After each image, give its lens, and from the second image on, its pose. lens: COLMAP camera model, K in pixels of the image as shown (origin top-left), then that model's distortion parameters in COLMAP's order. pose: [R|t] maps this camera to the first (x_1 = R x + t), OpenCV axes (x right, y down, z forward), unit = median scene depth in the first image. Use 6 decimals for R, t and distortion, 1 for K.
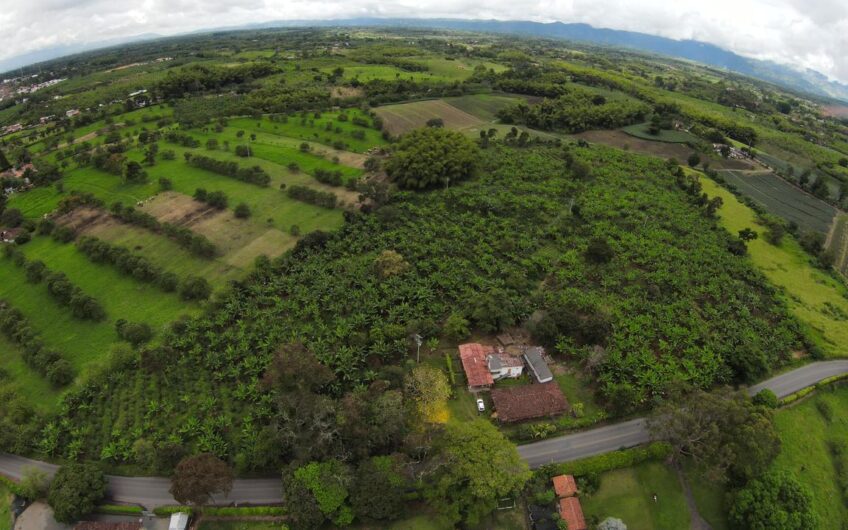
lens RADIAL K [[419.7, 0, 422.9], [0, 419.7, 257.1], [0, 0, 1]] dist [-0.206991, 0.033237]
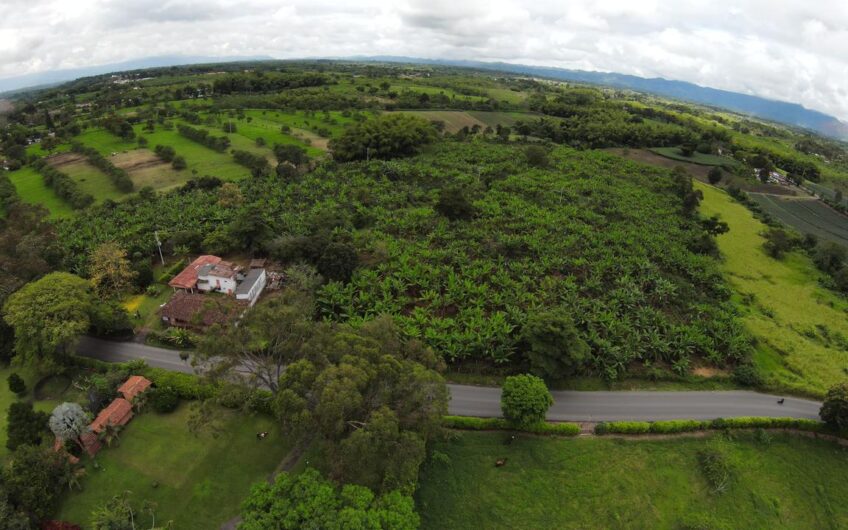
lens RADIAL K [[419.7, 0, 422.0], [0, 419.7, 256.3], [0, 0, 1]] dist [-0.206991, 0.033237]
pose [[0.971617, 0.122550, -0.202339, 0.409766], [-0.142167, 0.986152, -0.085396, 0.121580], [0.189072, 0.111738, 0.975585, 0.136209]]
